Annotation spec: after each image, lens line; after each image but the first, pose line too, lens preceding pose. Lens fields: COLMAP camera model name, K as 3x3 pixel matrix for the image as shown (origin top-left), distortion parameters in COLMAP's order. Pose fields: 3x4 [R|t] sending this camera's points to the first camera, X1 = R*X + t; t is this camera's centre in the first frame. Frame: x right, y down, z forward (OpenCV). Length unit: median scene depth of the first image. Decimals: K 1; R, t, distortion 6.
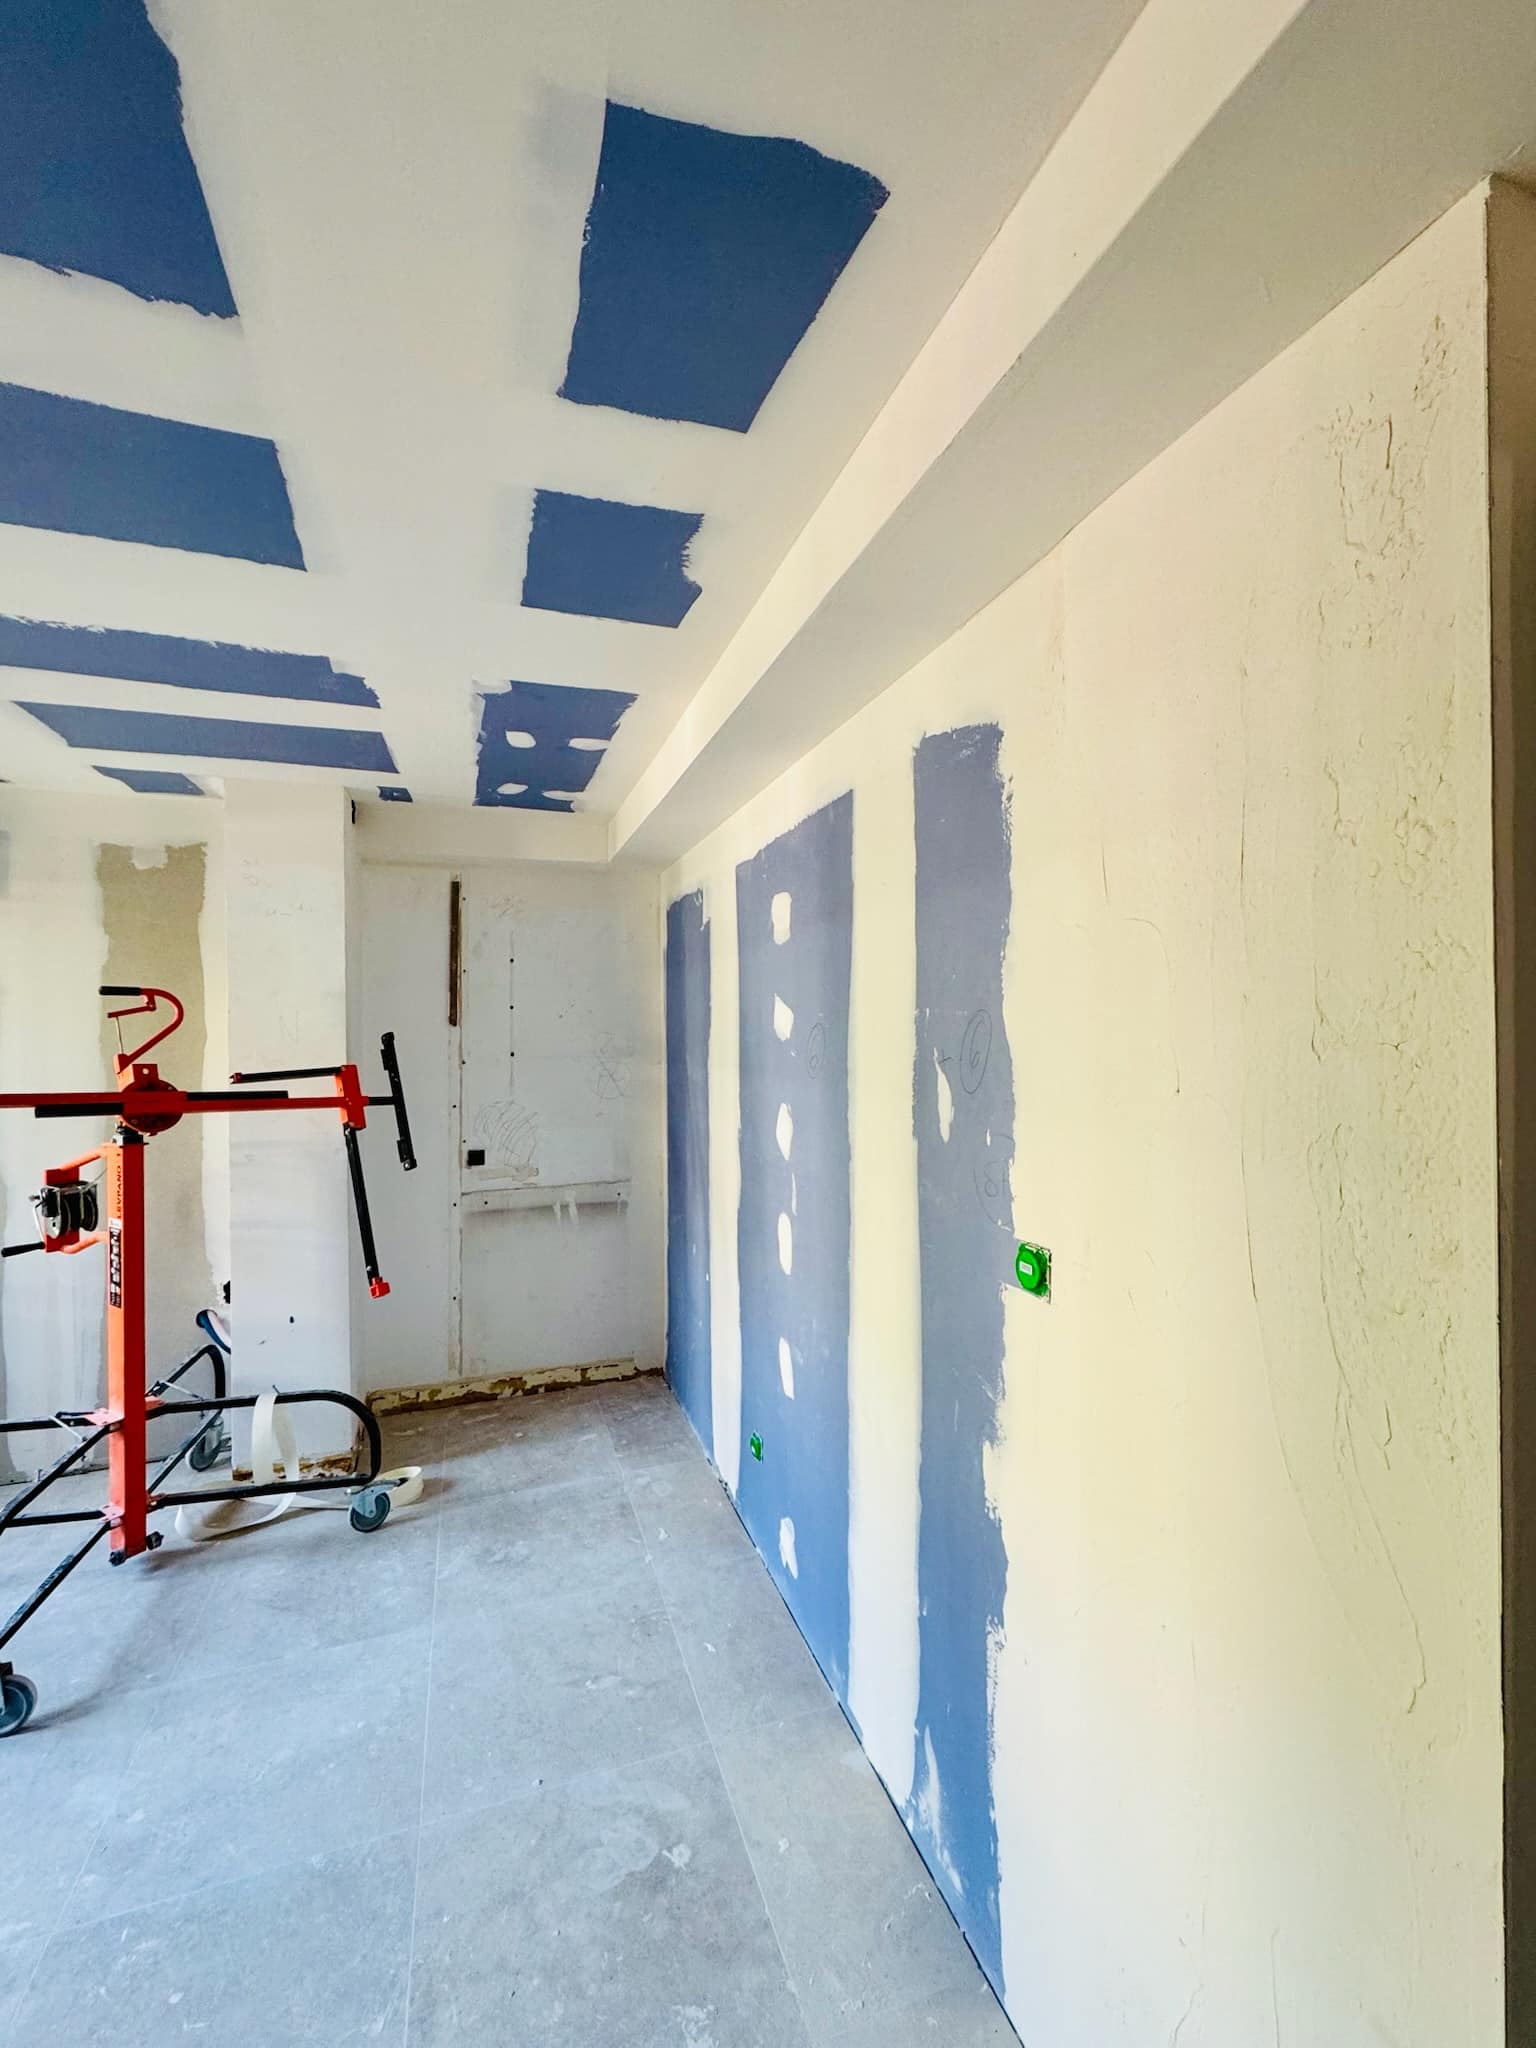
lens RADIAL K [[825.0, 0, 766.2], [0, 825.0, 1031.1], [0, 0, 1]] dist [-0.001832, -0.000226]
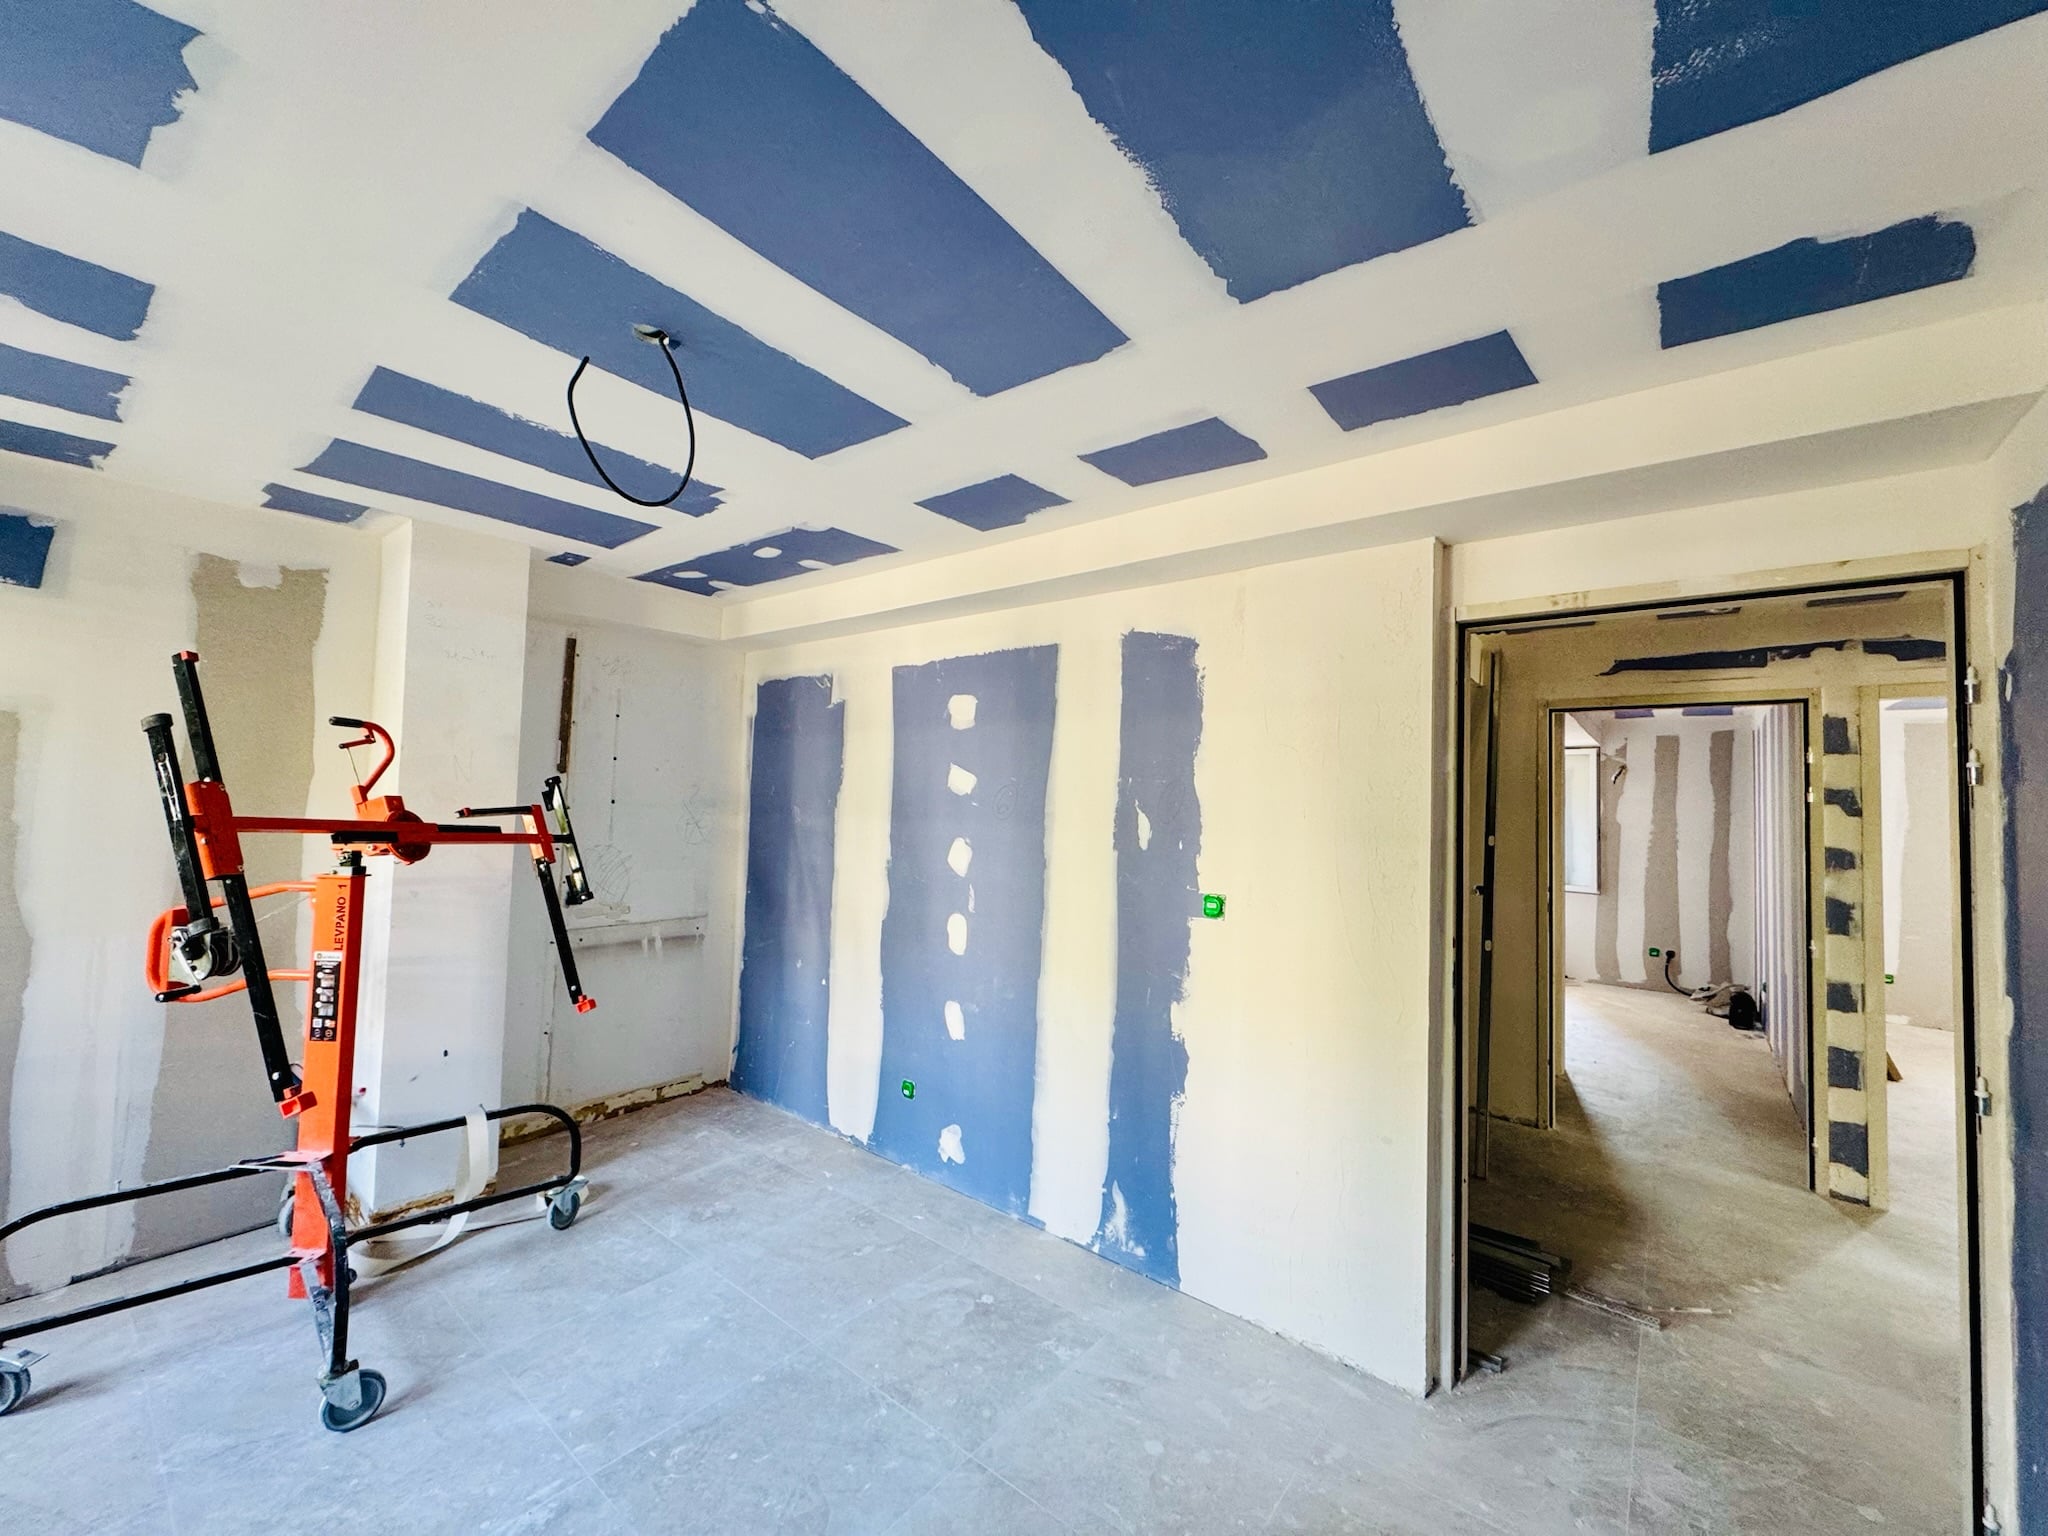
lens RADIAL K [[825.0, 0, 961.5], [0, 825.0, 779.3], [0, 0, 1]] dist [-0.001832, -0.000226]
pose [[0.864364, 0.046319, 0.500730, -0.621875], [-0.032329, 0.998807, -0.036587, 0.032166], [-0.501827, 0.015436, 0.864830, -0.235020]]
